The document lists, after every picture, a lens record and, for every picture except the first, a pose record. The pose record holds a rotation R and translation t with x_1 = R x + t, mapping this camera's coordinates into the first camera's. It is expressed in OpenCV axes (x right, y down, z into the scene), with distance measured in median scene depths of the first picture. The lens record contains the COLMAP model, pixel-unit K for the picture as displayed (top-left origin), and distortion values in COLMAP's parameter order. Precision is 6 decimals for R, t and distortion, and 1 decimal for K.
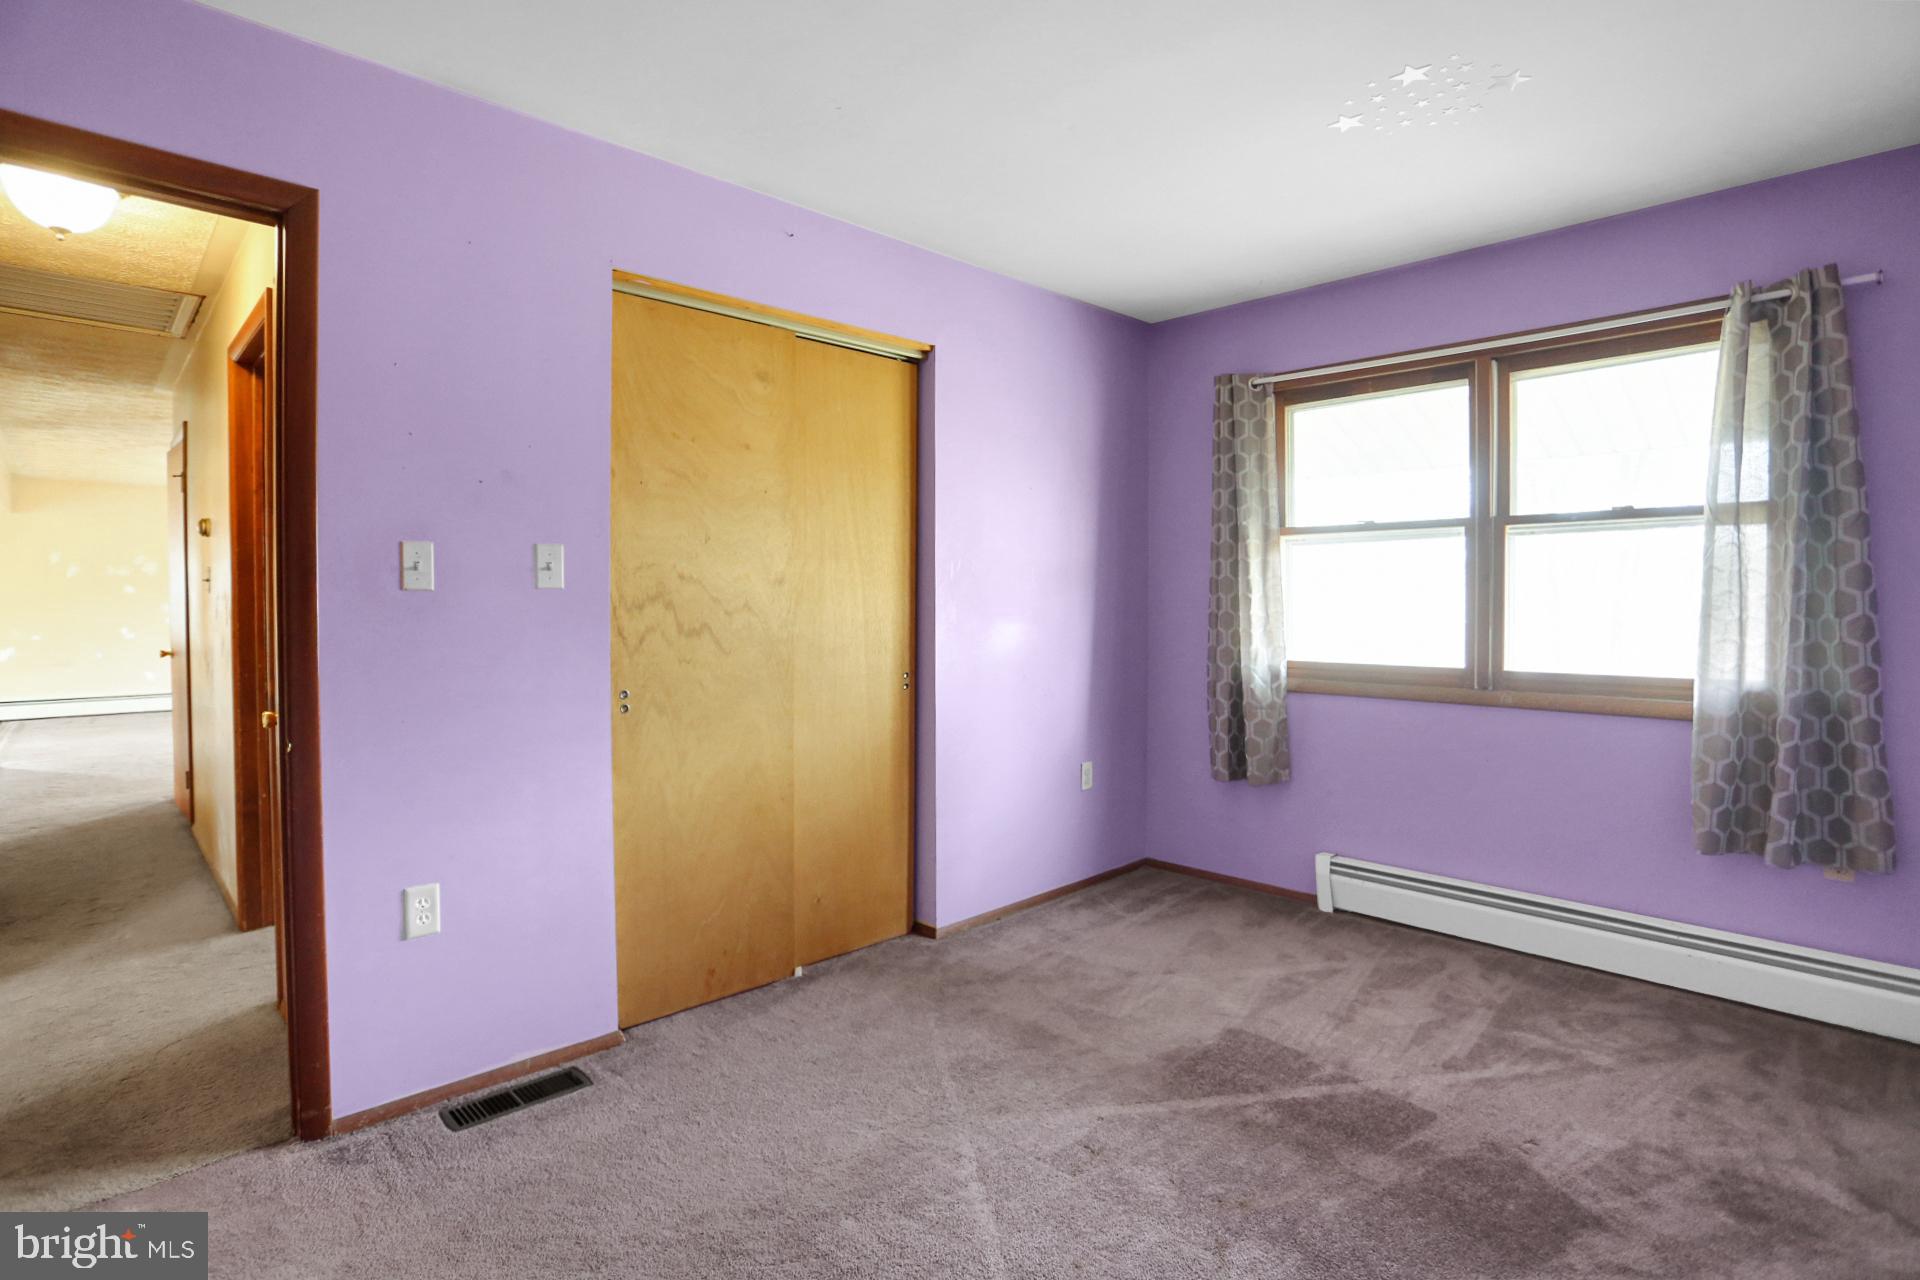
lens RADIAL K [[946.3, 0, 953.7], [0, 946.3, 627.1], [0, 0, 1]] dist [-0.055450, 0.023887]
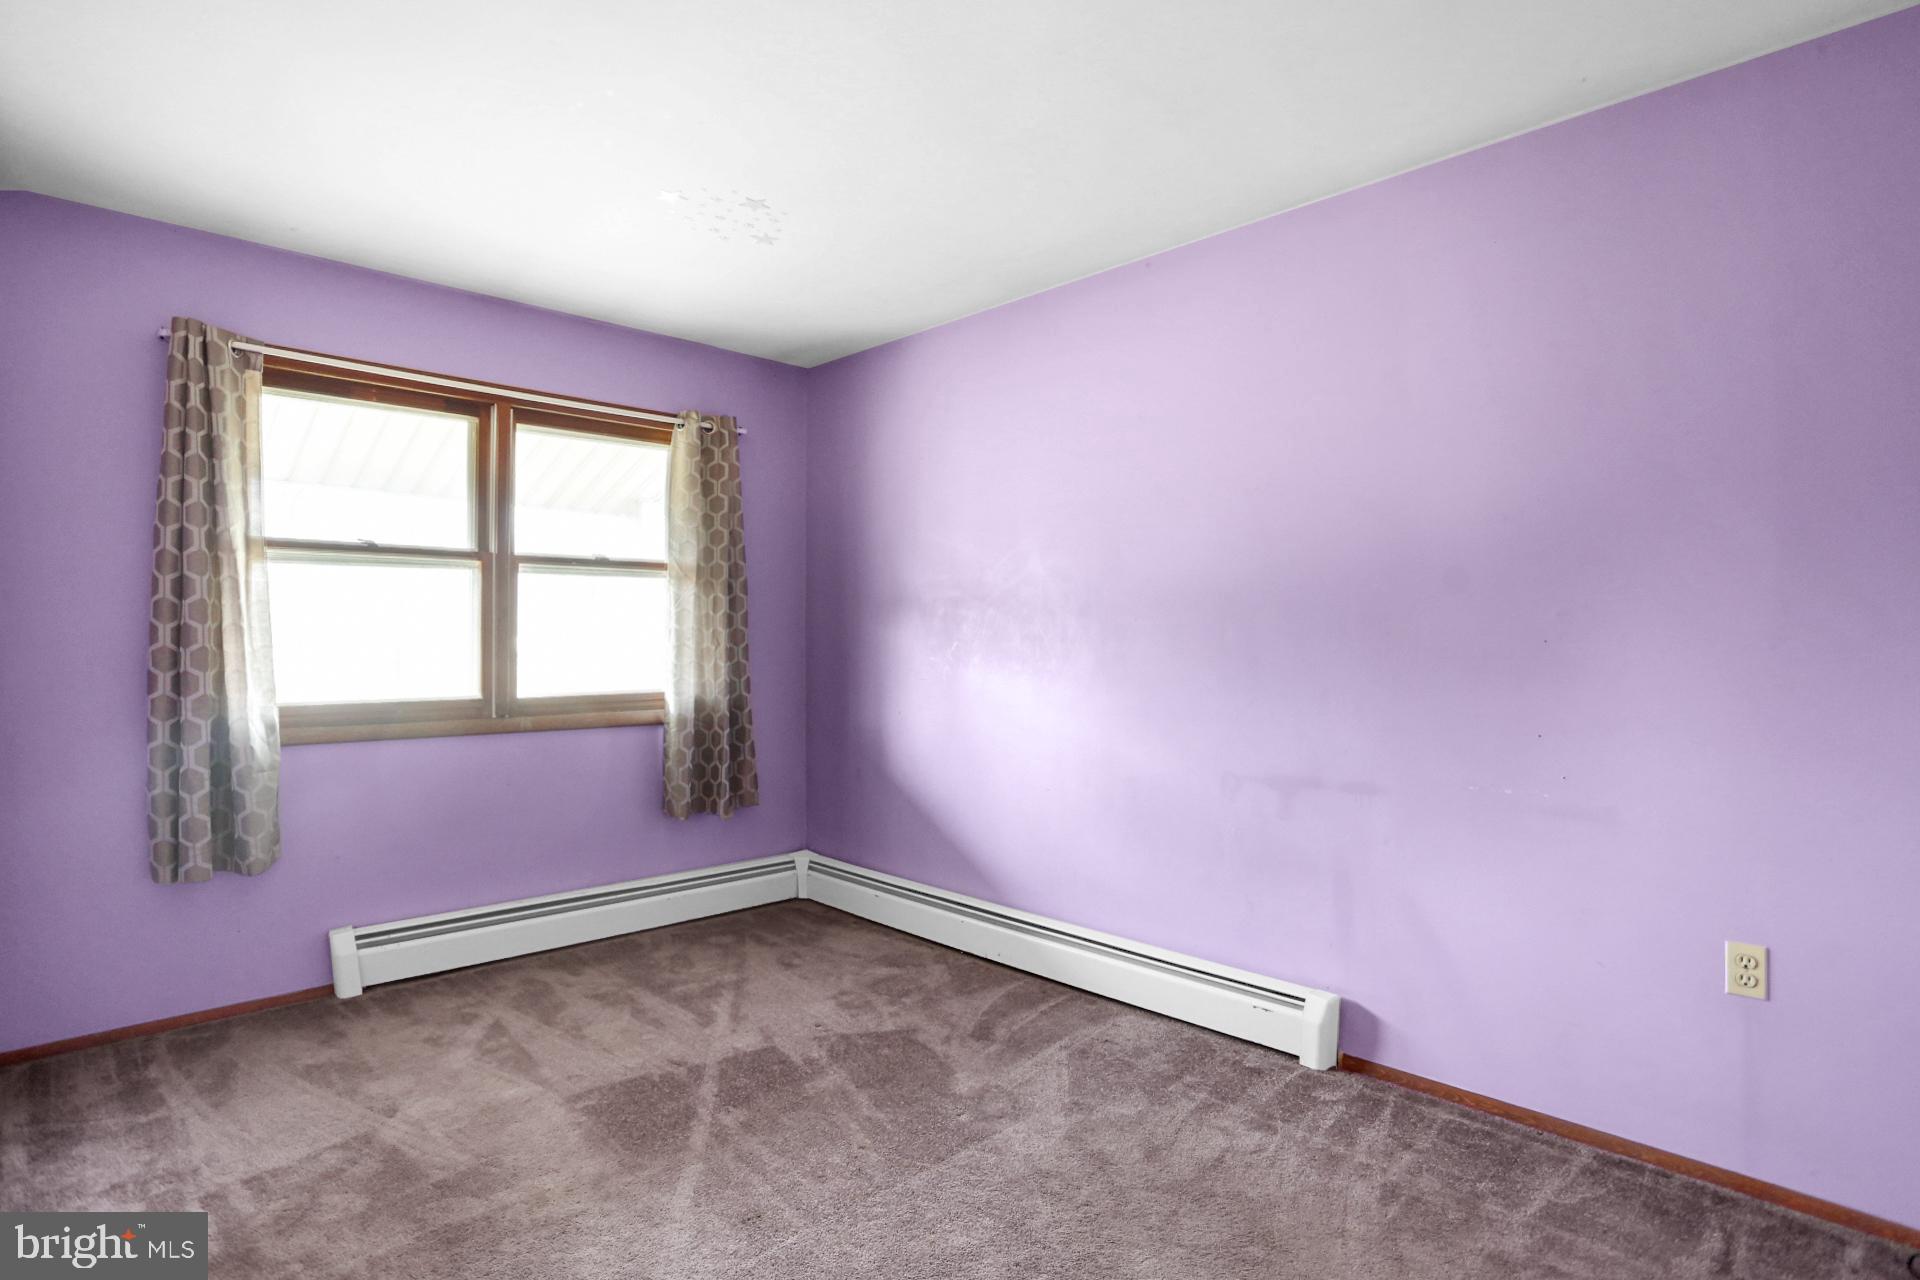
lens RADIAL K [[946.3, 0, 953.7], [0, 946.3, 627.1], [0, 0, 1]] dist [-0.055450, 0.023887]
pose [[0.016072, 0.012073, 0.999798, -0.492279], [0.025689, 0.999592, -0.012483, -0.008595], [-0.999541, 0.025885, 0.015755, 0.482829]]
